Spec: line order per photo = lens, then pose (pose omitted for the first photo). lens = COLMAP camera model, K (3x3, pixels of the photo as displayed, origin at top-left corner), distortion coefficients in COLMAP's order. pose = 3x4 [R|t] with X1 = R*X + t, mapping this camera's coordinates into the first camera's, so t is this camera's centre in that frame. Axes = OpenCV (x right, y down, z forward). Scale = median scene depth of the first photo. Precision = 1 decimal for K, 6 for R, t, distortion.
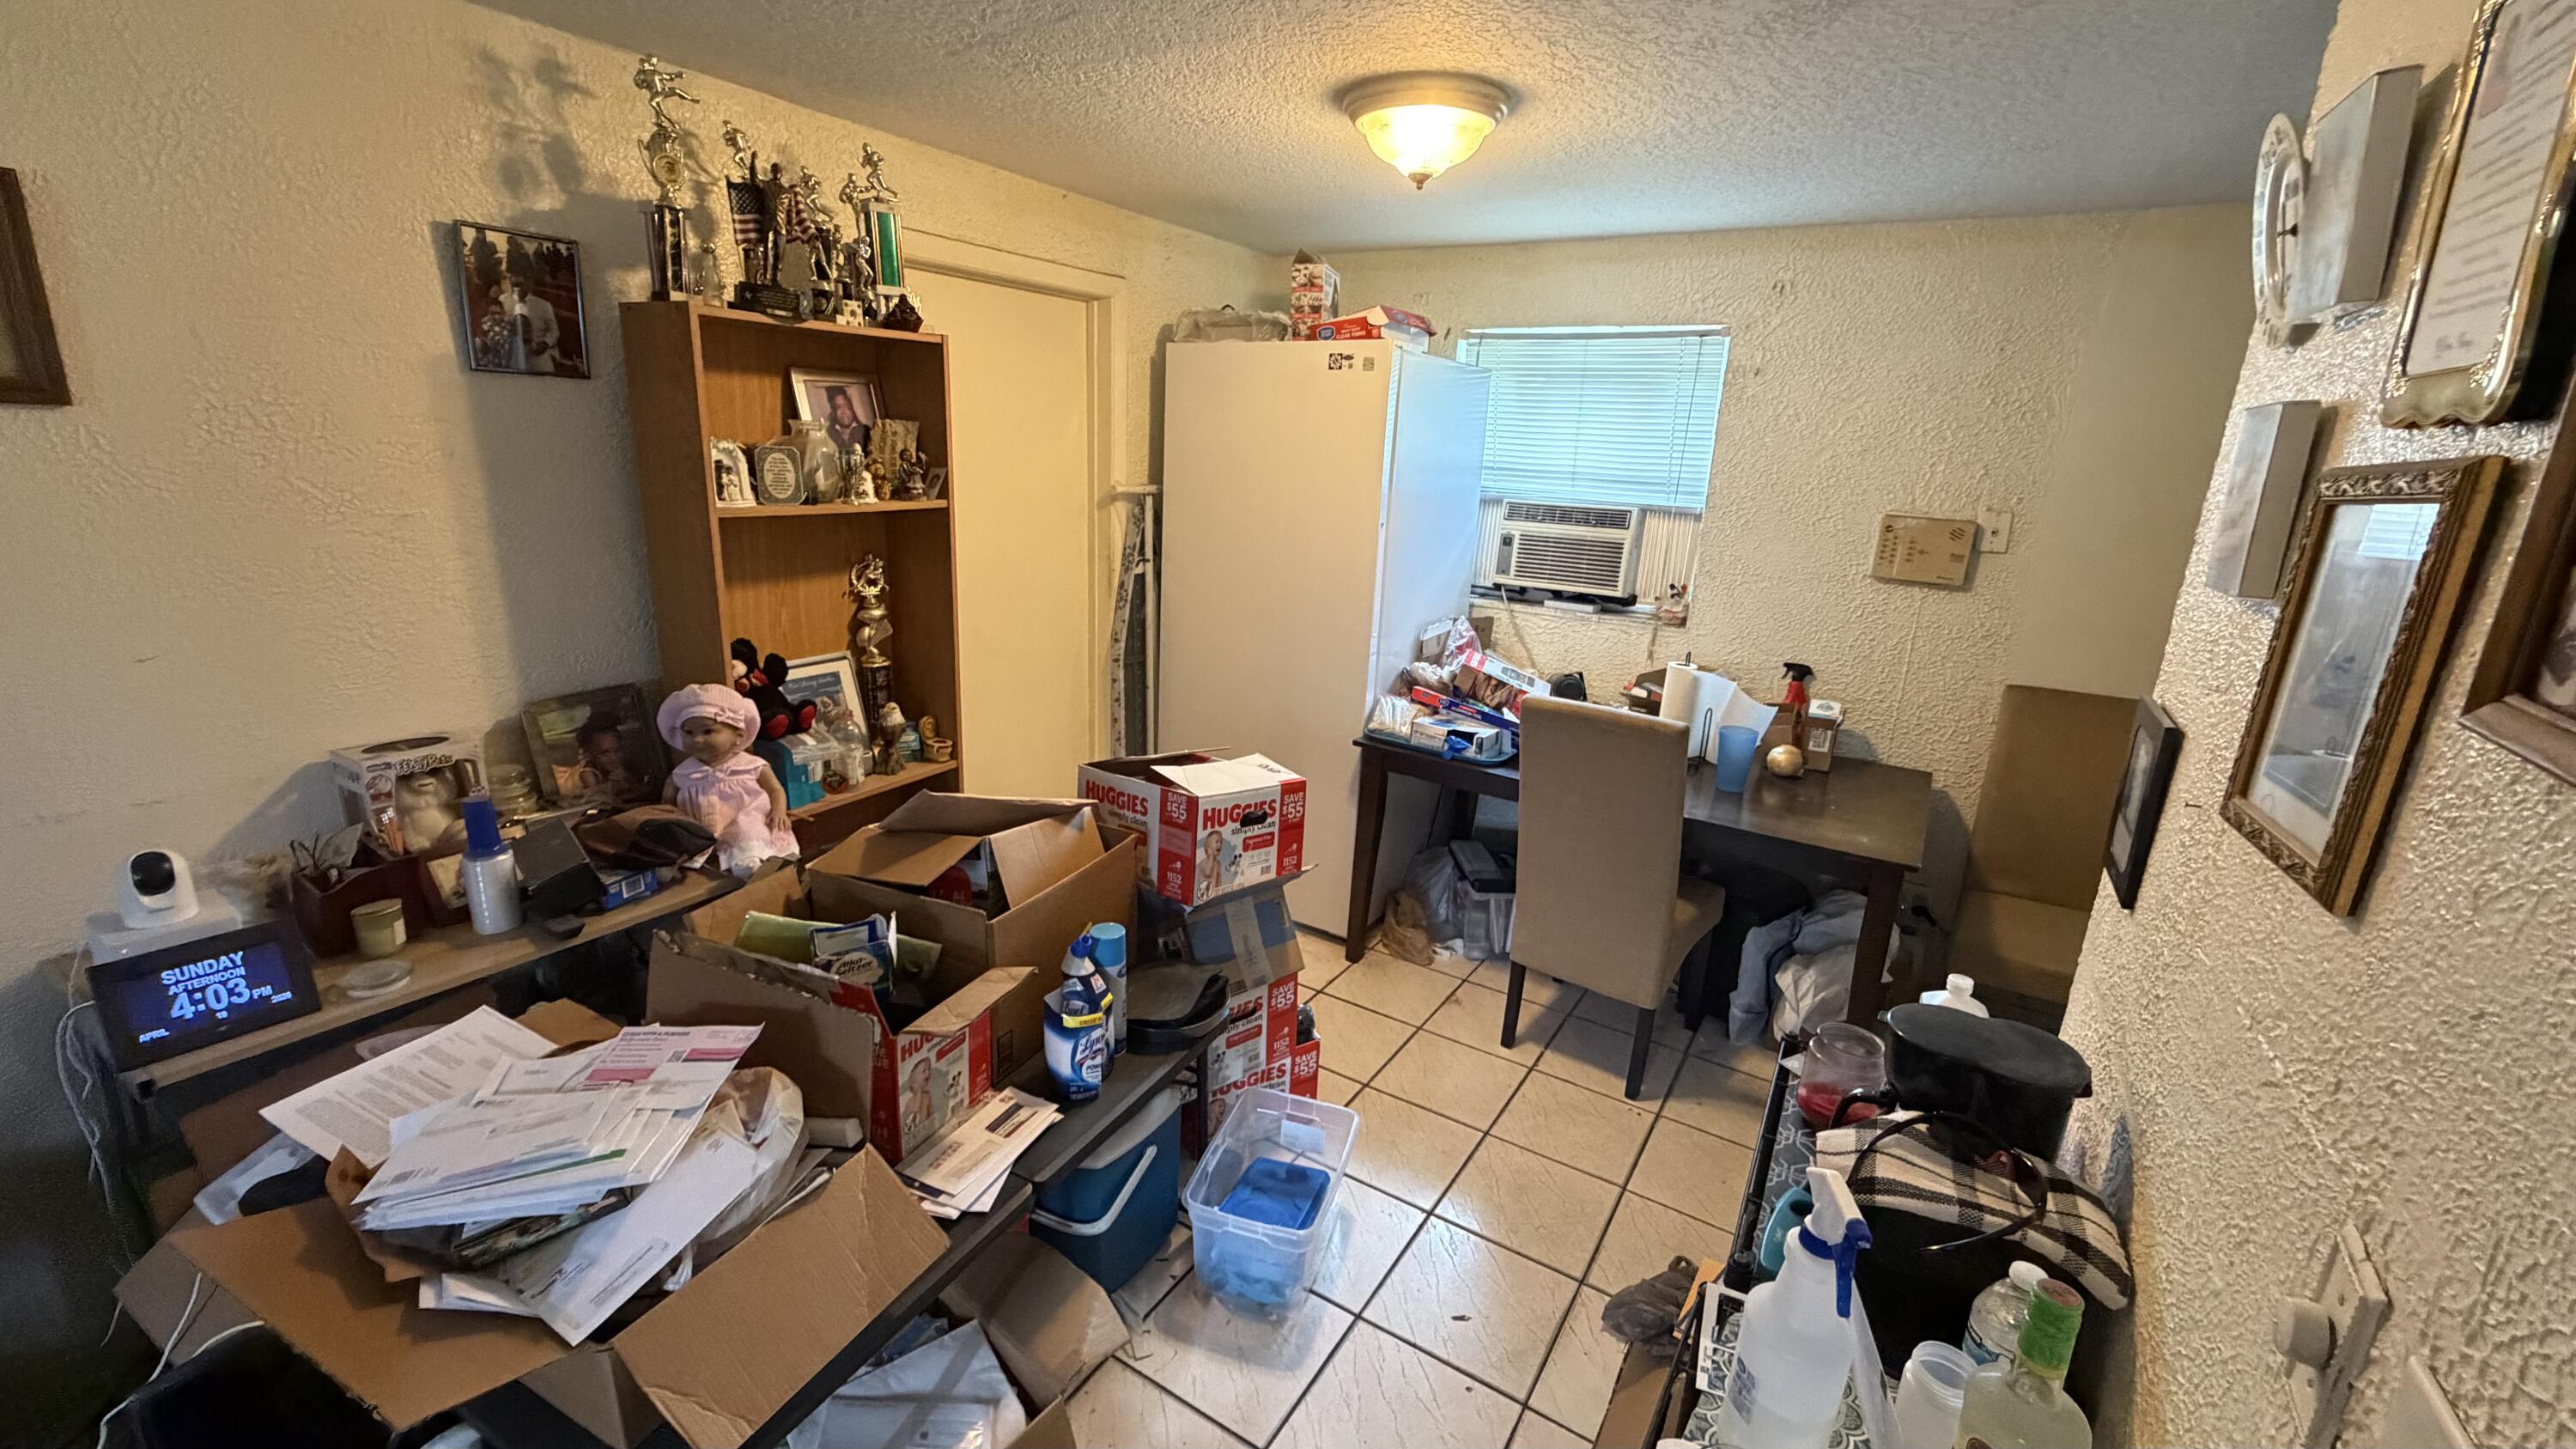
lens RADIAL K [[1027.8, 0, 1283.4], [0, 1027.8, 726.6], [0, 0, 1]] dist [0.005680, -0.000085]
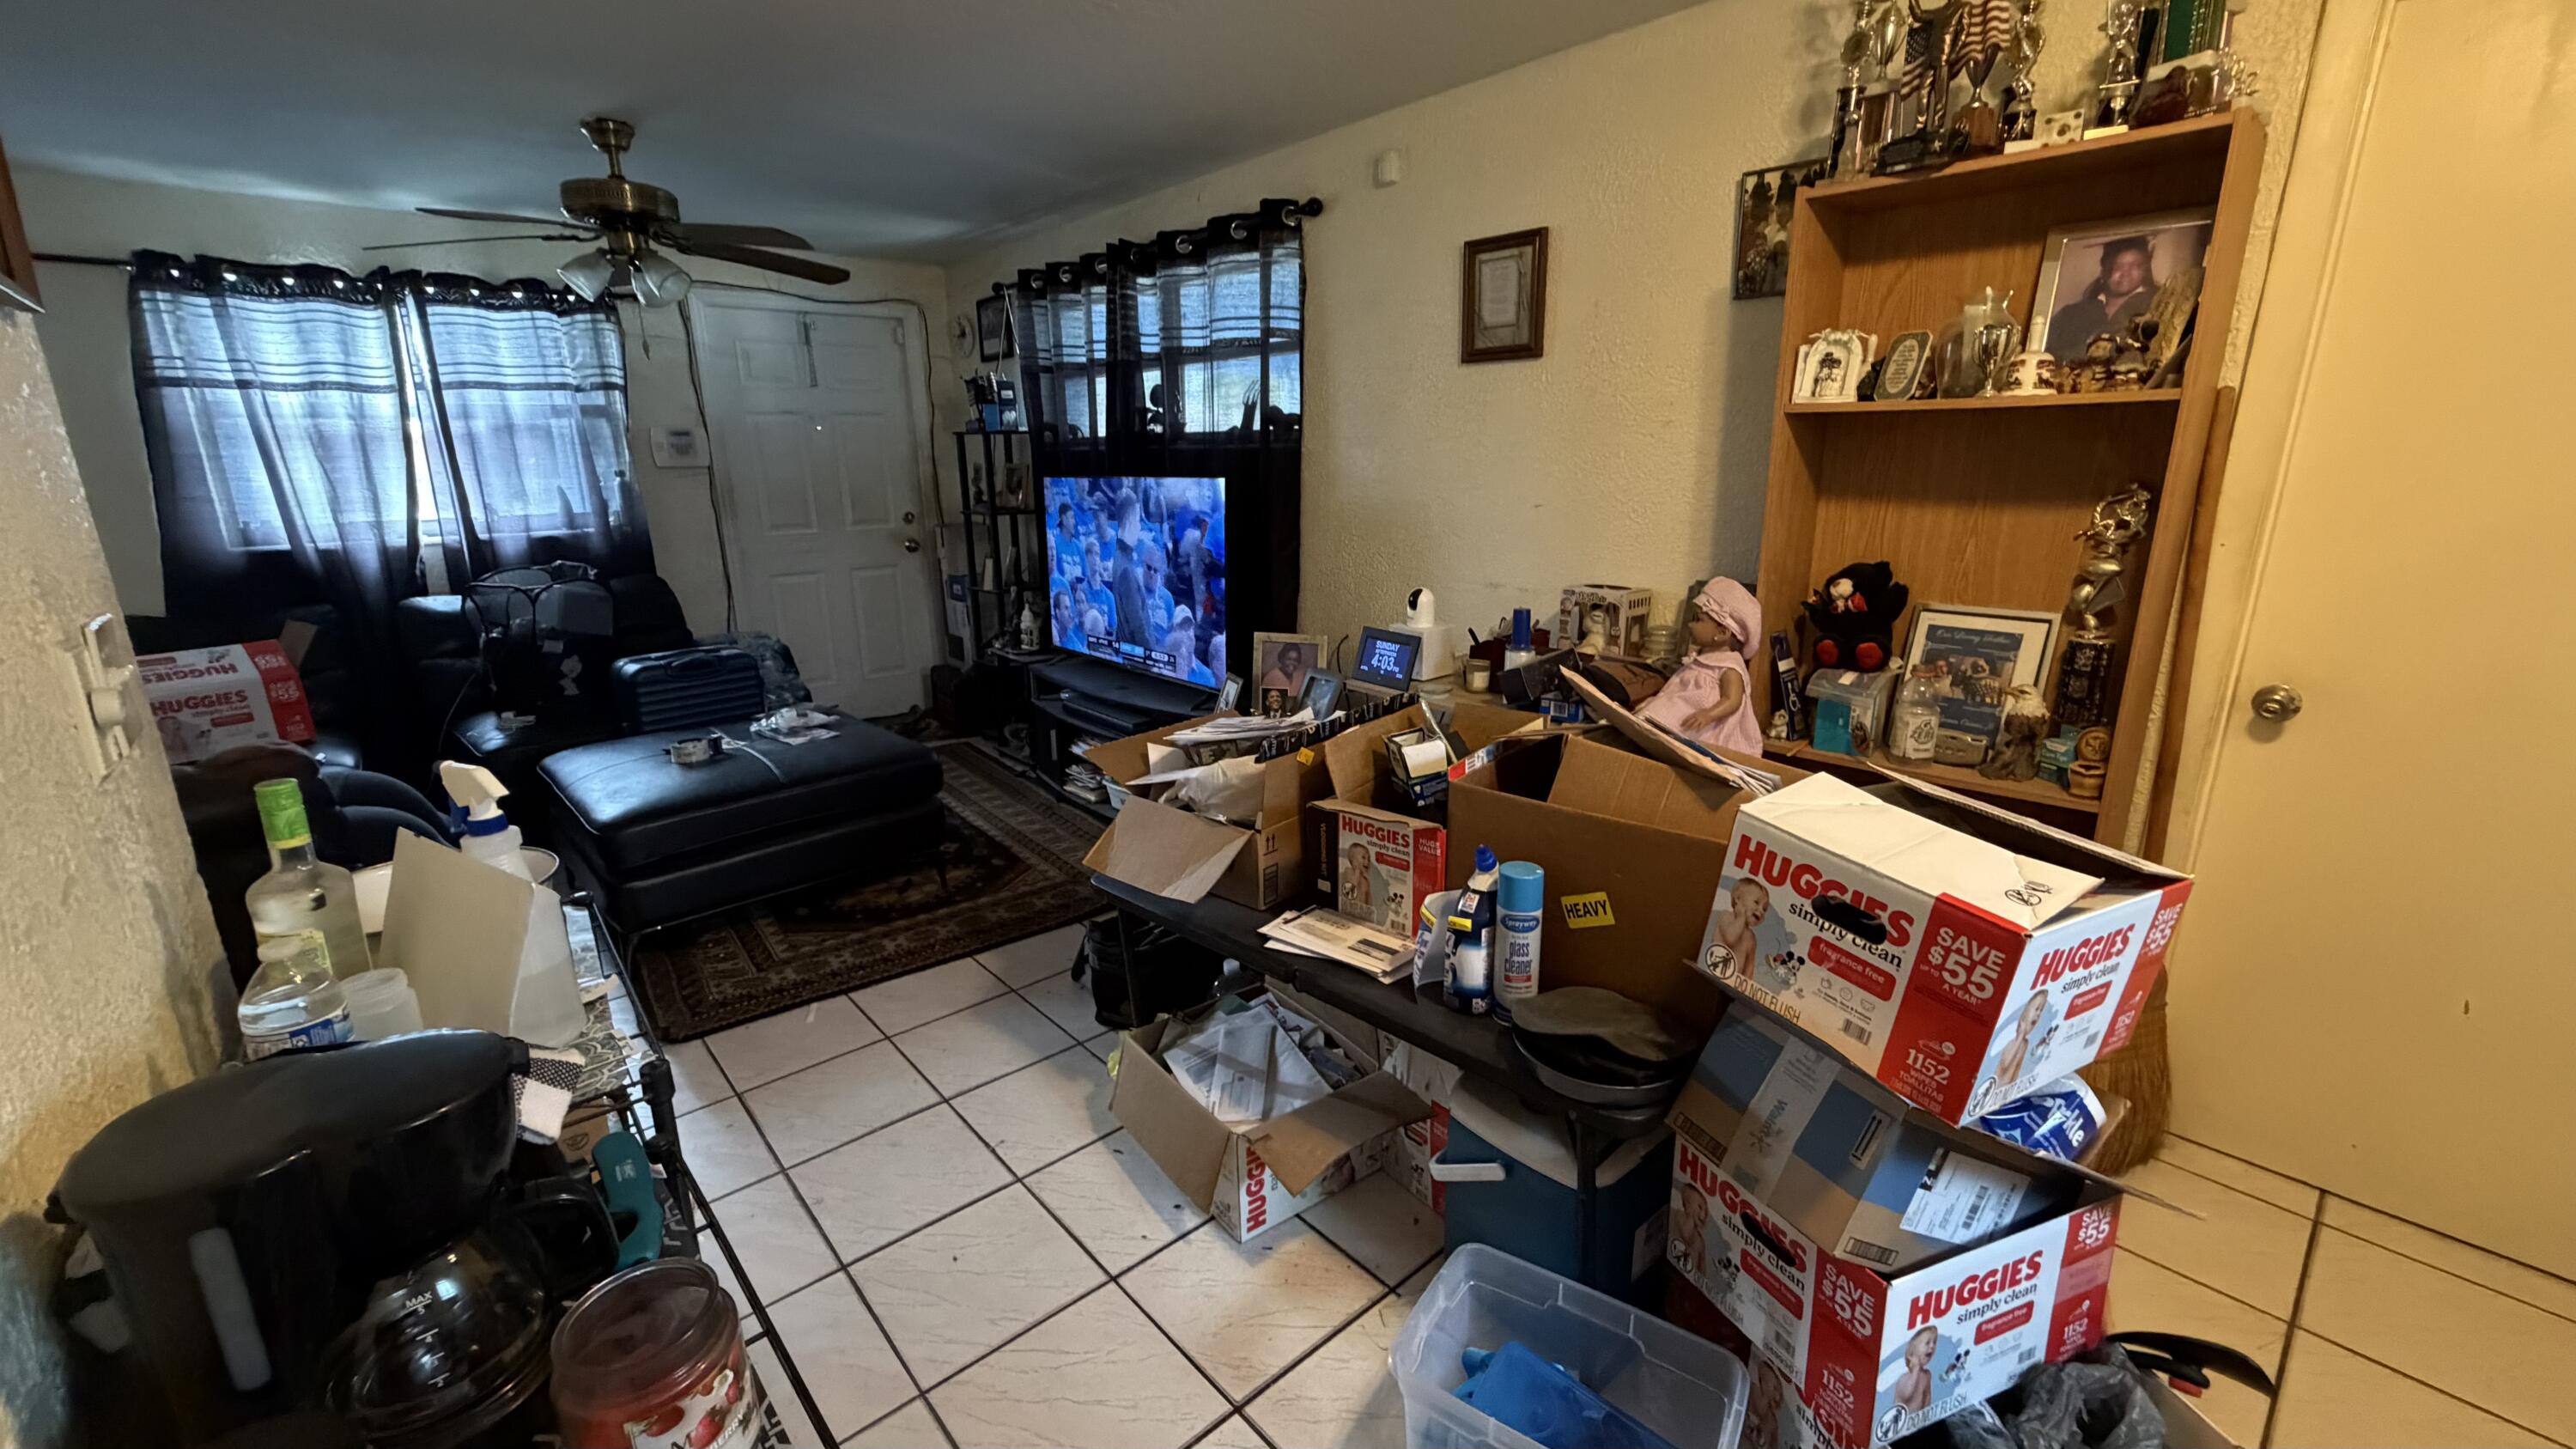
lens RADIAL K [[1027.8, 0, 1272.8], [0, 1027.8, 722.4], [0, 0, 1]] dist [0.005680, -0.000085]
pose [[-0.282372, 0.206579, -0.936799, 0.545742], [-0.263409, 0.922308, 0.282780, -0.077679], [0.922433, 0.326610, -0.206019, 0.821357]]
